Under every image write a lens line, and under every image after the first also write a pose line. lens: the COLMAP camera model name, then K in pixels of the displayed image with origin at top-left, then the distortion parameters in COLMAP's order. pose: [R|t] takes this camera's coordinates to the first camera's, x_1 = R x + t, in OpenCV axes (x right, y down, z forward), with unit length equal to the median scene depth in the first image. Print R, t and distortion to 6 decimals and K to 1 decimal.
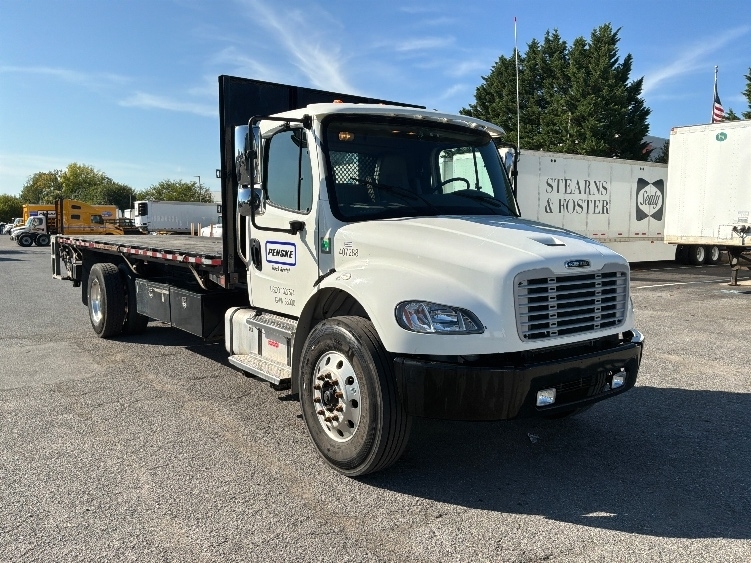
lens RADIAL K [[652.5, 0, 391.3], [0, 652.5, 285.4], [0, 0, 1]] dist [0.032677, 0.019597]
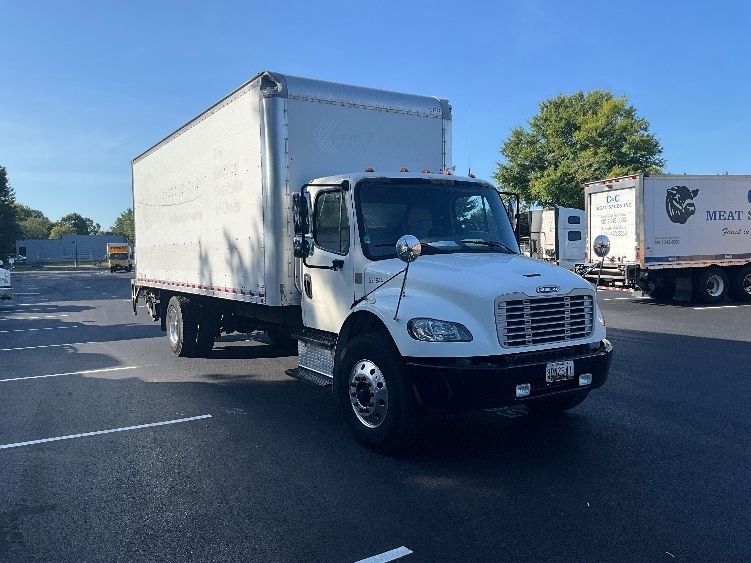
lens RADIAL K [[652.5, 0, 383.2], [0, 652.5, 285.1], [0, 0, 1]] dist [0.032677, 0.019597]
pose [[0.994913, -0.016009, -0.099454, 0.082465], [0.010607, 0.998452, -0.054604, 0.025497], [0.100175, 0.053271, 0.993543, -0.321037]]
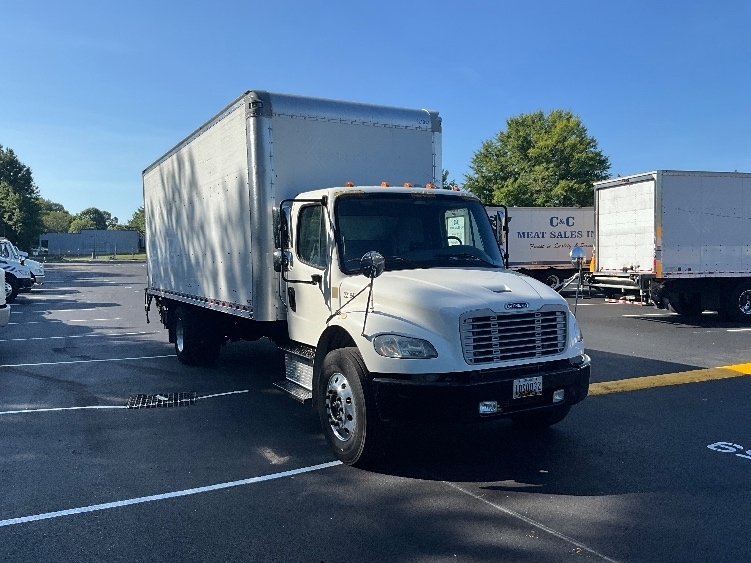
lens RADIAL K [[652.5, 0, 382.7], [0, 652.5, 295.8], [0, 0, 1]] dist [0.032677, 0.019597]
pose [[0.987176, -0.014593, -0.158967, 0.216601], [0.007190, 0.998867, -0.047044, 0.007170], [0.159473, 0.045298, 0.986162, -0.314125]]
